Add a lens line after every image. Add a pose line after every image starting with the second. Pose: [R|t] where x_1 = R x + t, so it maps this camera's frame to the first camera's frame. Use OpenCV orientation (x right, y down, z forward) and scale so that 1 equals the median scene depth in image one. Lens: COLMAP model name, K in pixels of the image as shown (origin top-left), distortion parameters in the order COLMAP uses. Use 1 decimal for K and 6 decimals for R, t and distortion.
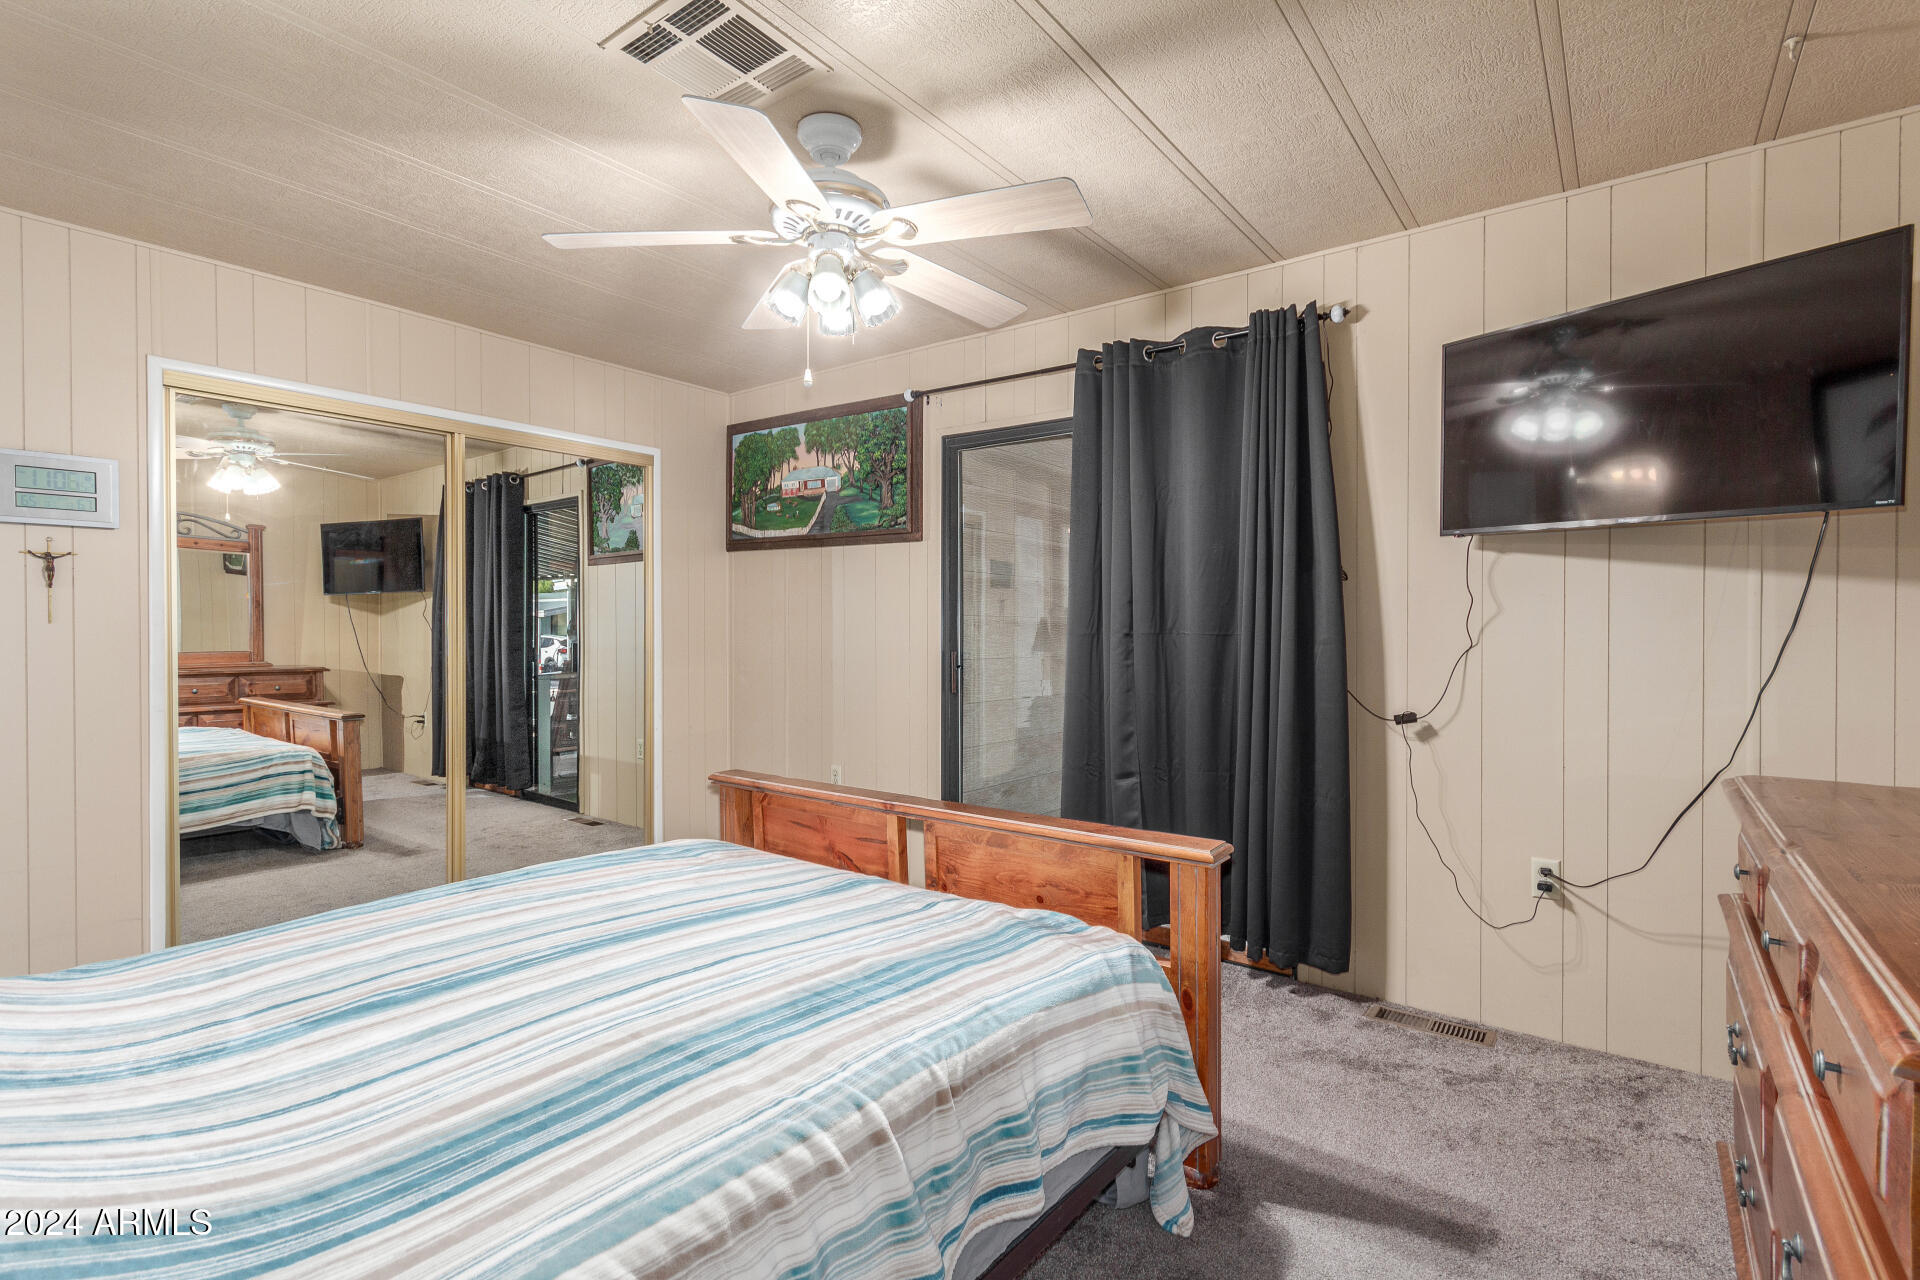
lens RADIAL K [[879.8, 0, 965.8], [0, 879.8, 641.0], [0, 0, 1]] dist [0.001998, 0.001032]
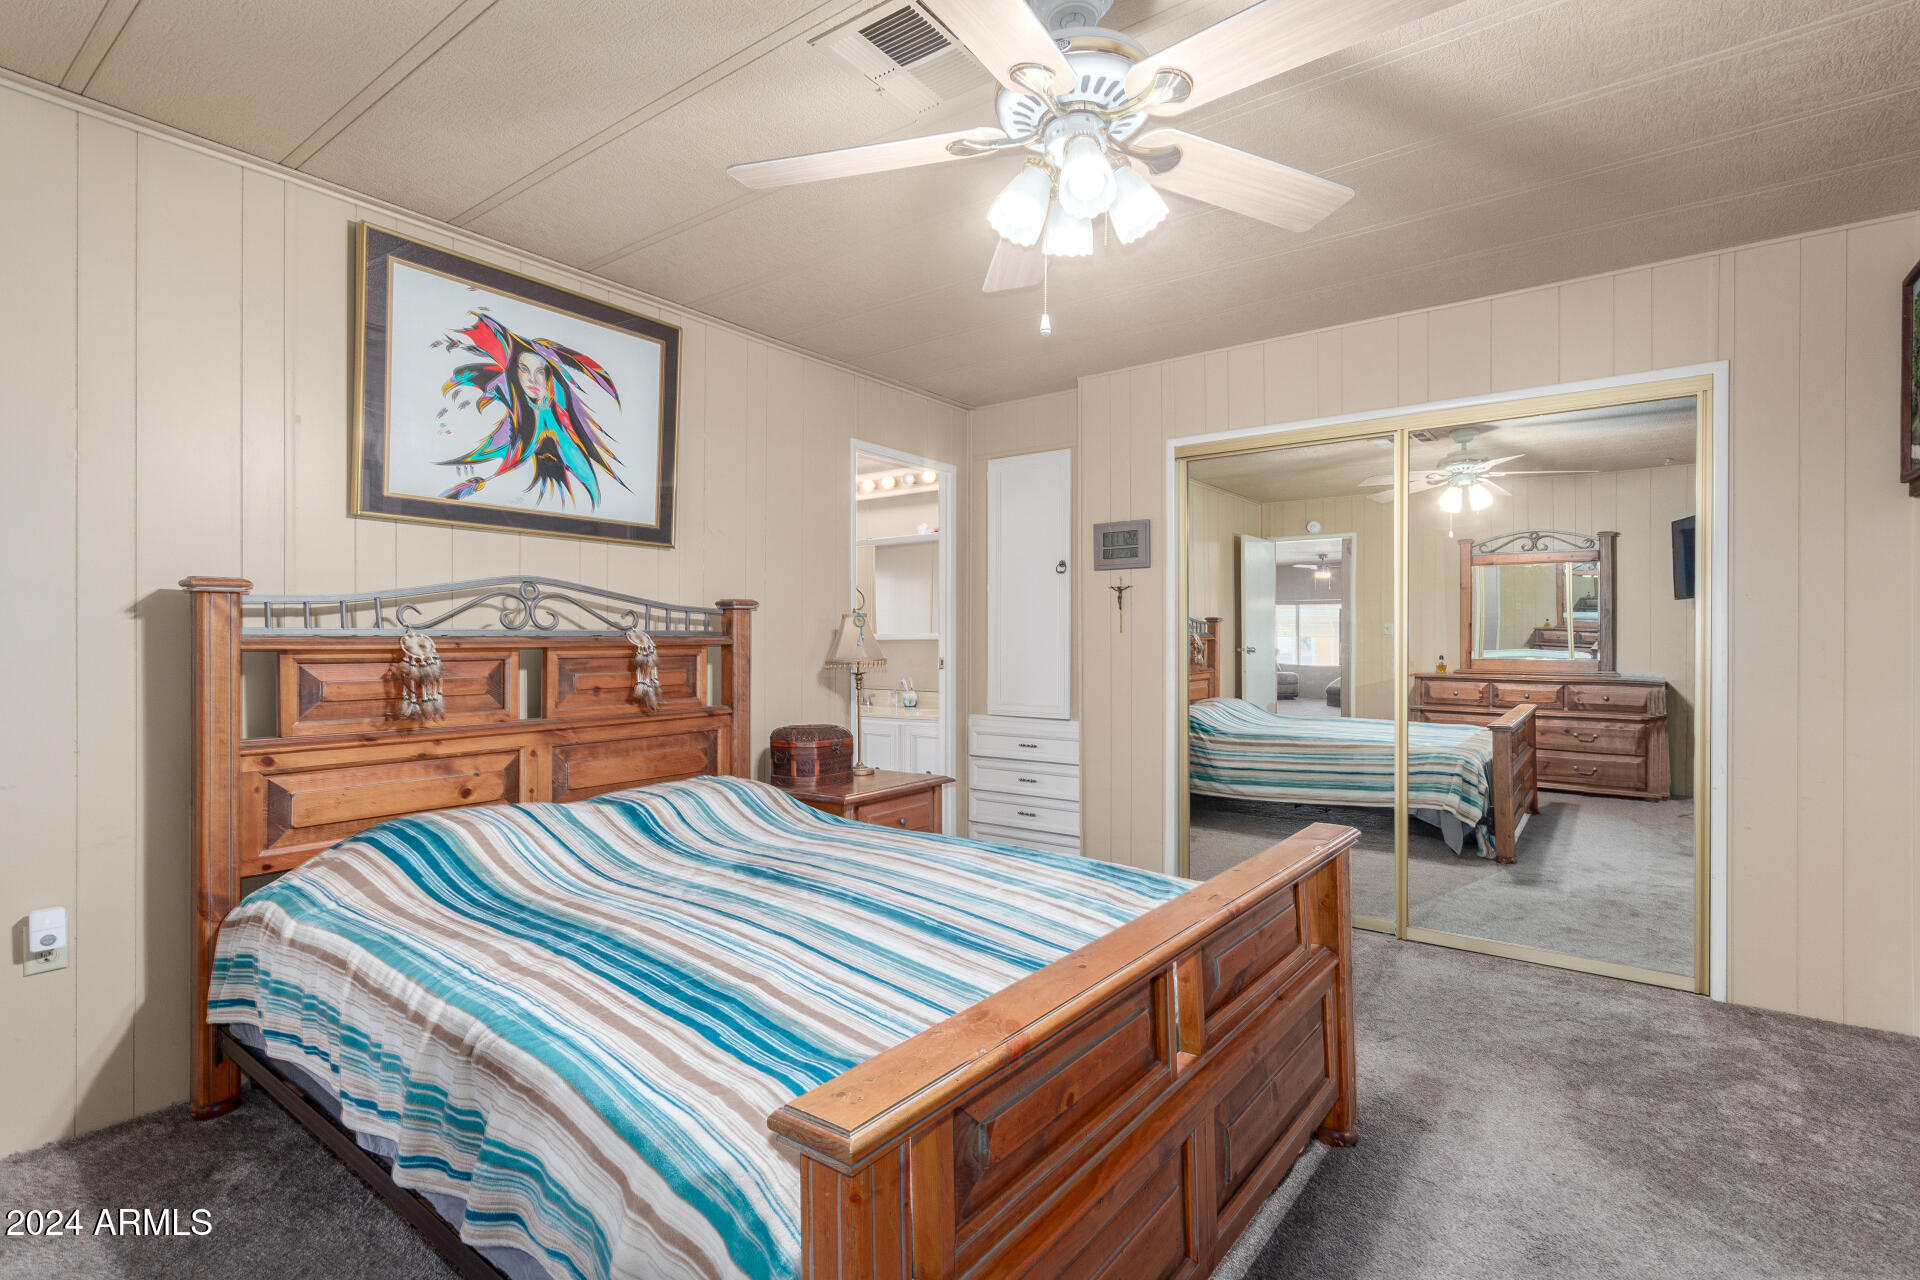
lens RADIAL K [[879.8, 0, 965.8], [0, 879.8, 641.0], [0, 0, 1]] dist [0.001998, 0.001032]
pose [[0.023513, 0.002988, -0.999719, 0.317643], [-0.015159, 0.999882, 0.002632, -0.003857], [0.999609, 0.015093, 0.023556, 0.459402]]
